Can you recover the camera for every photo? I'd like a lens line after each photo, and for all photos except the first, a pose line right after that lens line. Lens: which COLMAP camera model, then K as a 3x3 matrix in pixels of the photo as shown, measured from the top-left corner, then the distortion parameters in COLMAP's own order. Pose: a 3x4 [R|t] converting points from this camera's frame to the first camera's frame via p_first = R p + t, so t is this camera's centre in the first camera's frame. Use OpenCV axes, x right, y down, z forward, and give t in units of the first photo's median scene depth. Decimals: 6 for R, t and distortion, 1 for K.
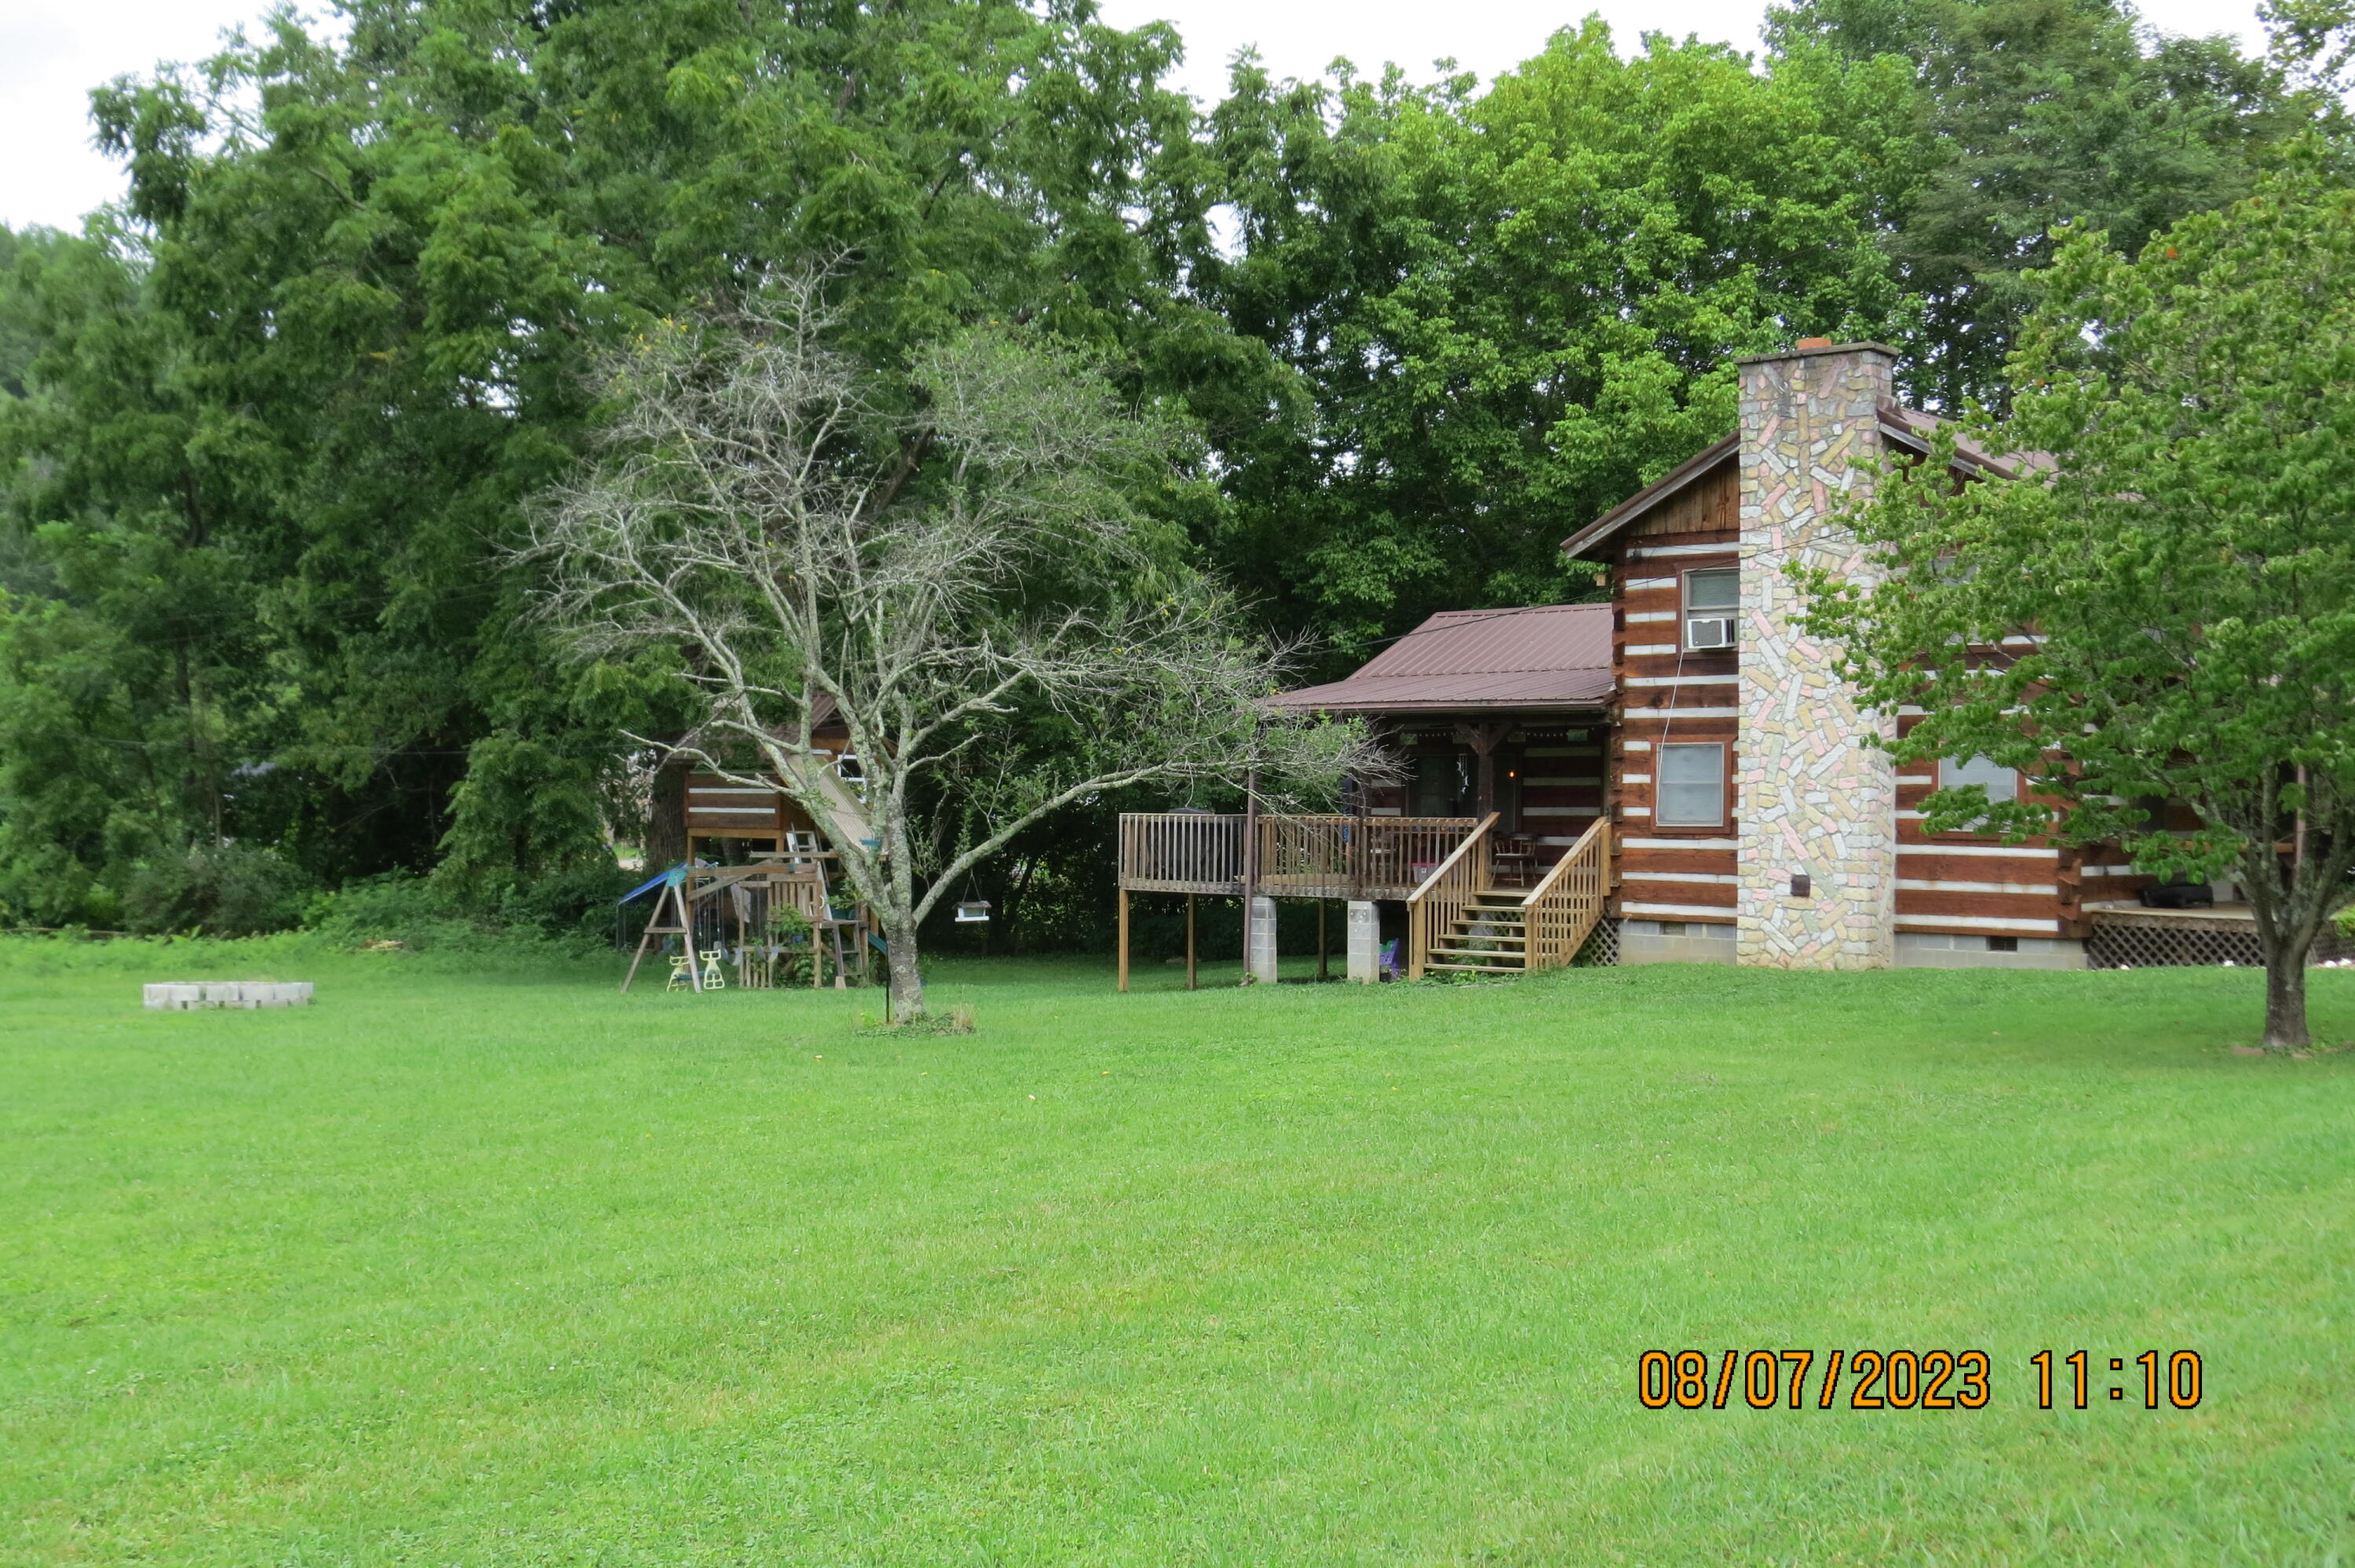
lens RADIAL K [[2668.3, 0, 1175.3], [0, 2668.3, 777.8], [0, 0, 1]] dist [-0.072749, 0.056746]
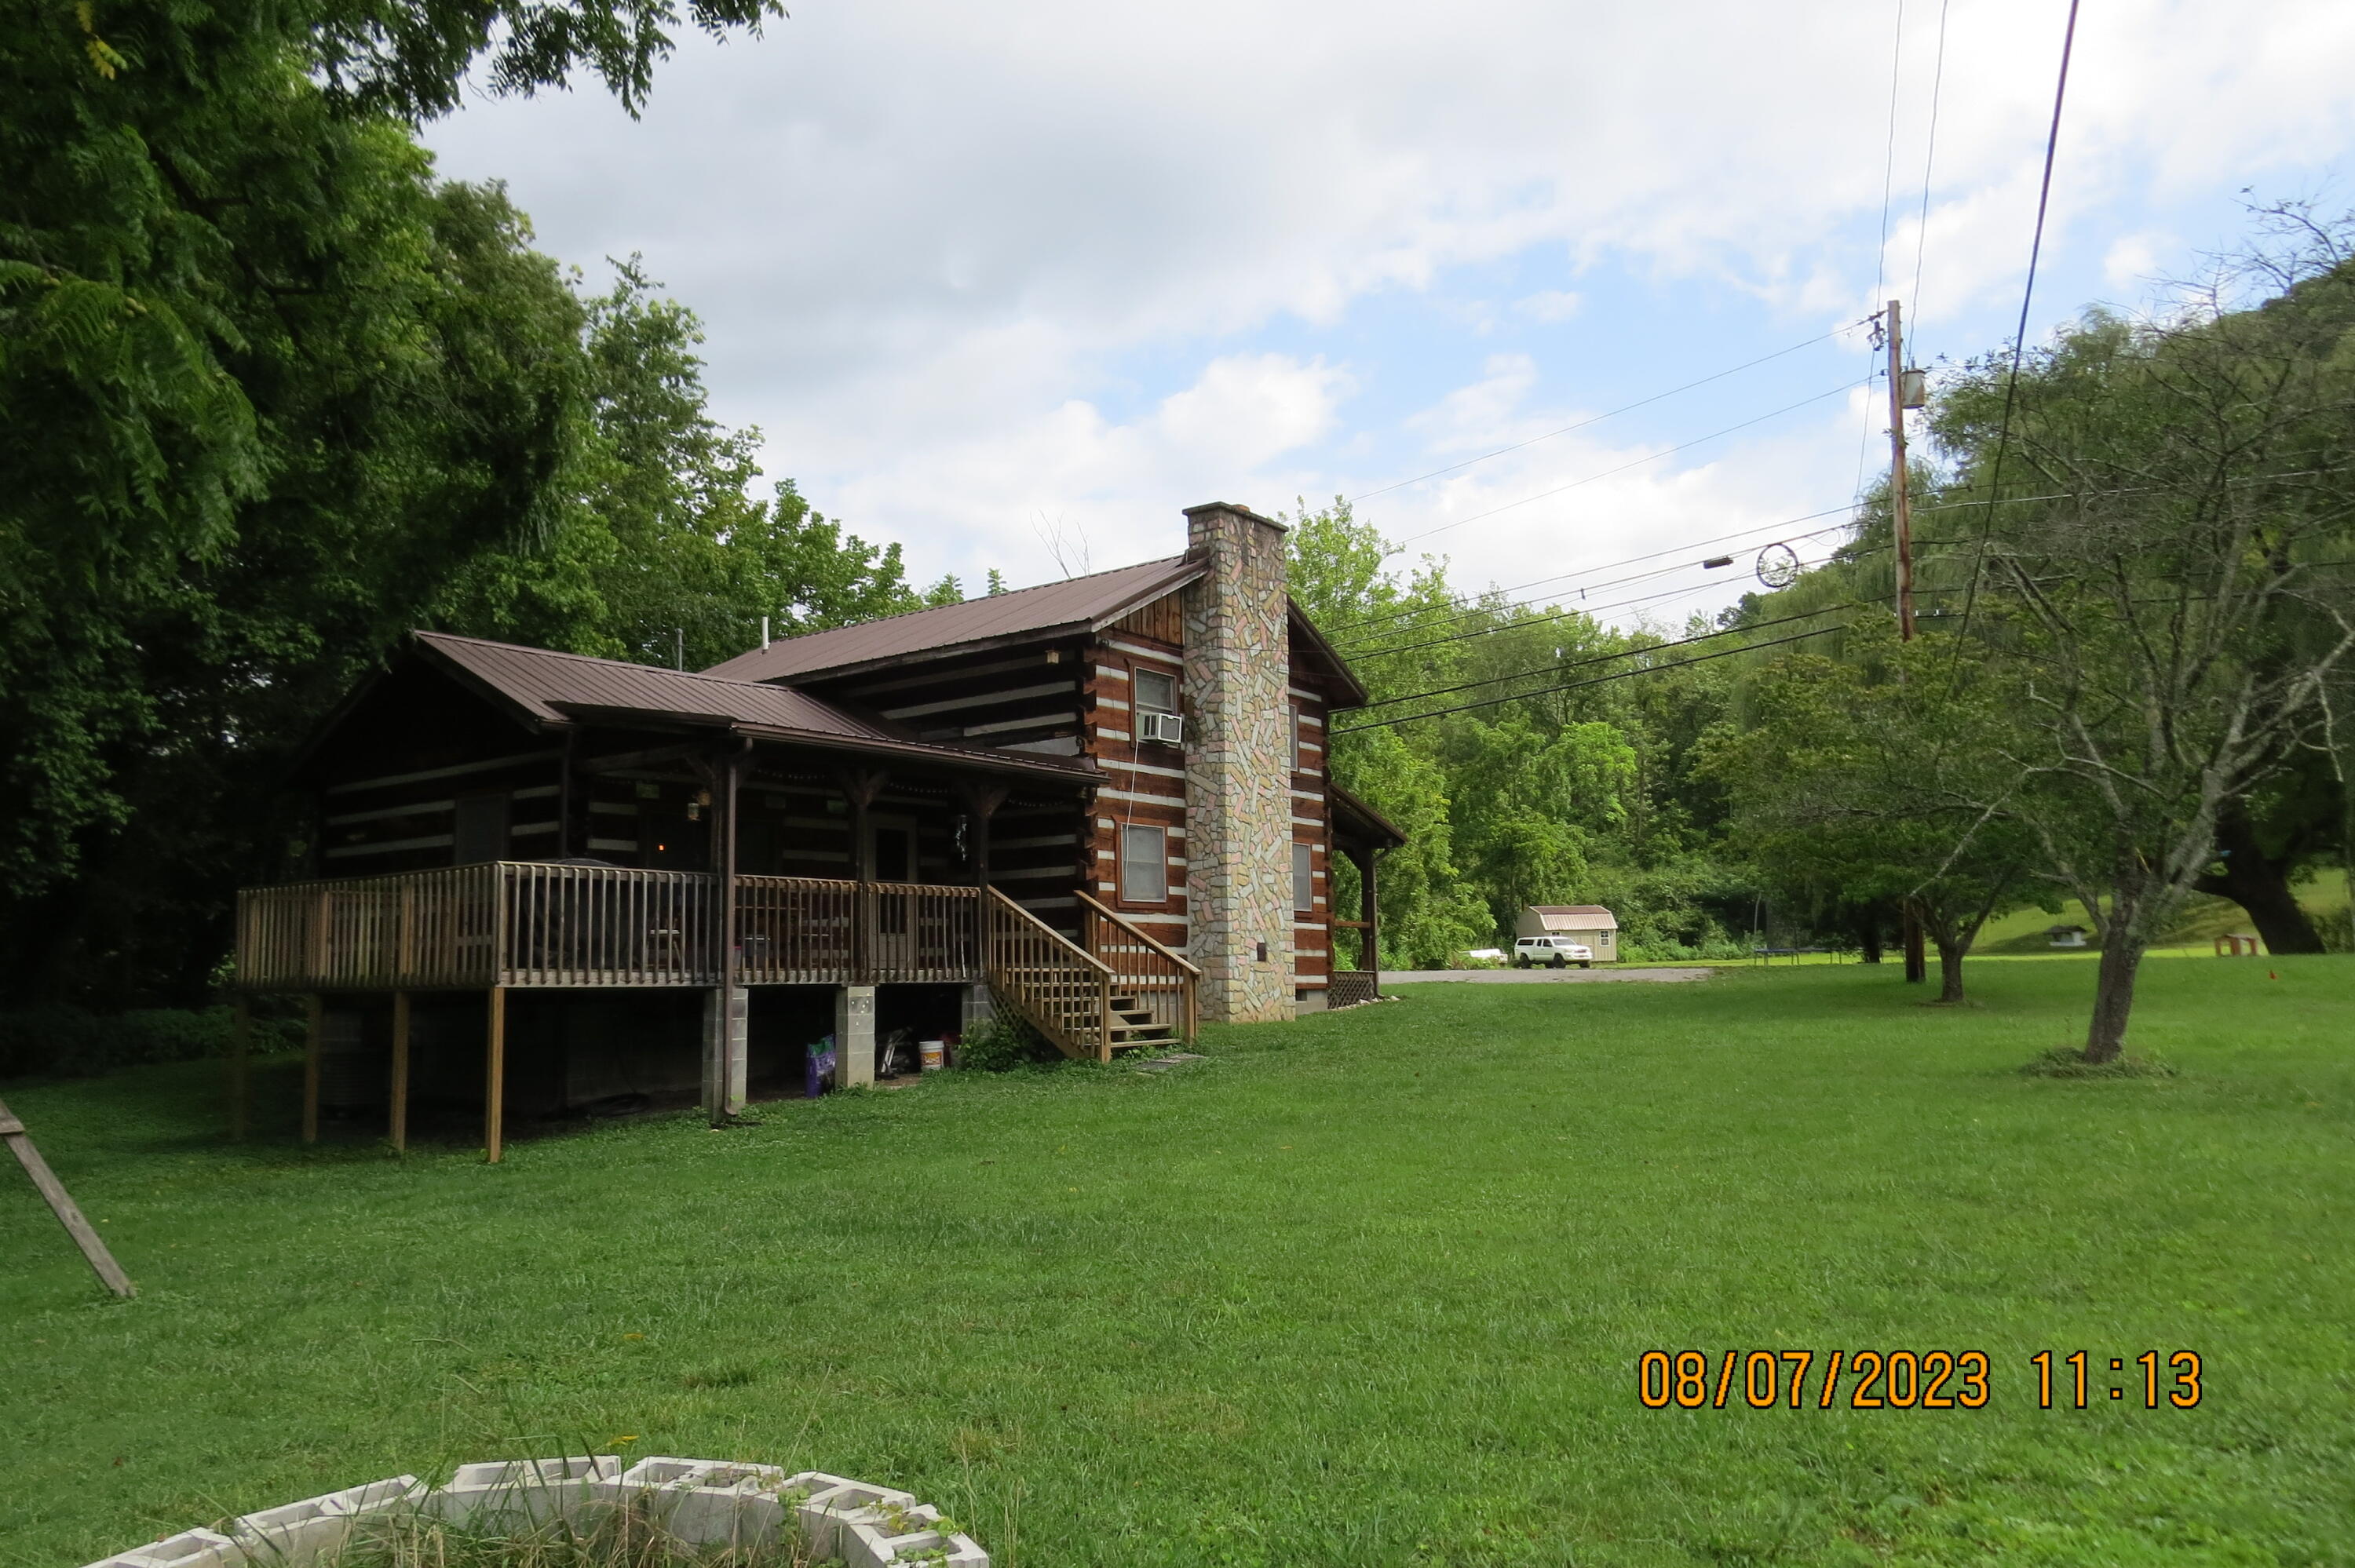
lens RADIAL K [[1700.2, 0, 1172.6], [0, 1700.2, 780.2], [0, 0, 1]] dist [-0.029390, 0.006935]
pose [[-0.091370, 0.114196, 0.989248, -0.530804], [0.007549, 0.993454, -0.113985, 0.051179], [-0.995788, -0.002947, -0.091634, 1.122566]]
